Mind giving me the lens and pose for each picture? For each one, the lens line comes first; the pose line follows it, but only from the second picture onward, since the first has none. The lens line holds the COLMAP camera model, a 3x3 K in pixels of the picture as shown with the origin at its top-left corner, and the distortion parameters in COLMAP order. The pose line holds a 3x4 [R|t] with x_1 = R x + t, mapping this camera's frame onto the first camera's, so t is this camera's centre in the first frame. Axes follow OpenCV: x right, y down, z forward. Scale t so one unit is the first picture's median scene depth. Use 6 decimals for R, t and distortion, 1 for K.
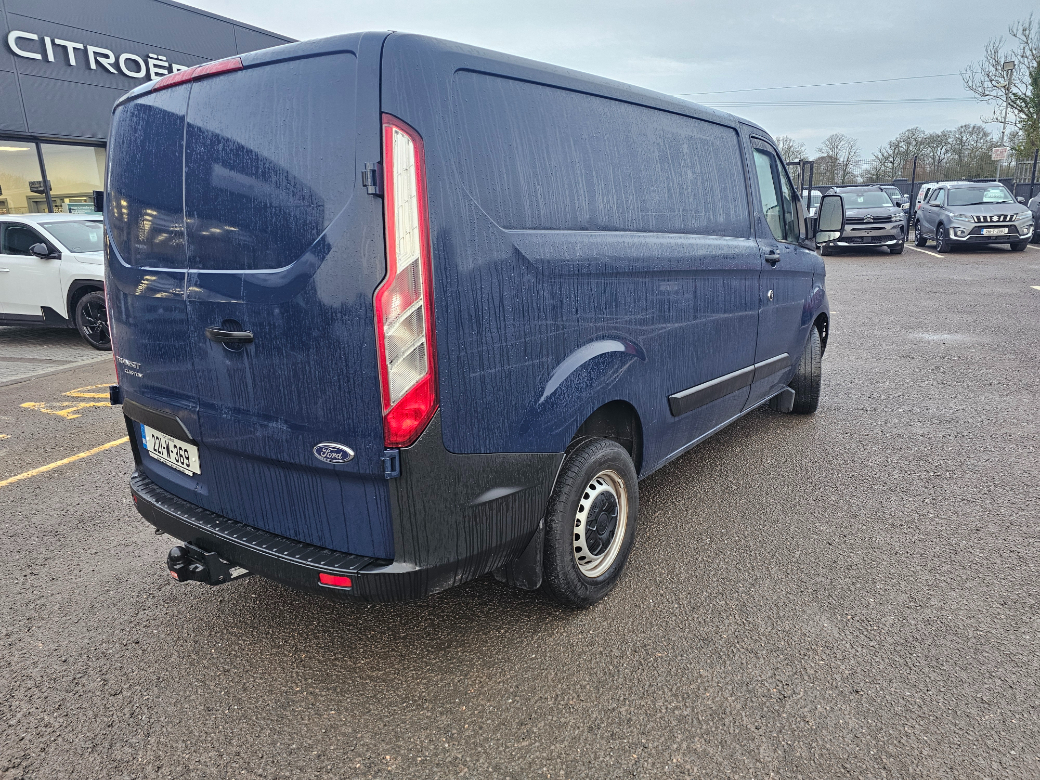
lens RADIAL K [[694.8, 0, 521.1], [0, 694.8, 390.9], [0, 0, 1]] dist [0.054660, -0.037624]
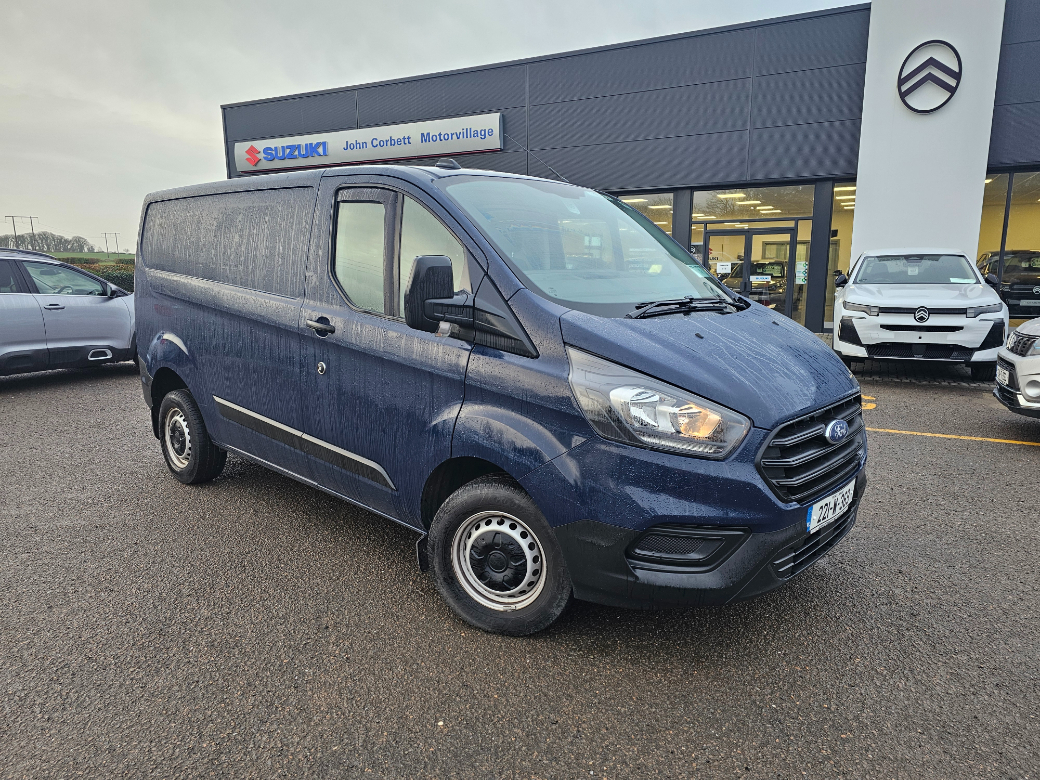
lens RADIAL K [[696.2, 0, 520.0], [0, 696.2, 390.0], [0, 0, 1]] dist [0.065111, -0.044104]
pose [[-0.103565, 0.214521, -0.971213, 1.481571], [-0.241939, 0.941702, 0.233801, -0.469608], [0.964749, 0.259187, -0.045626, 1.616151]]
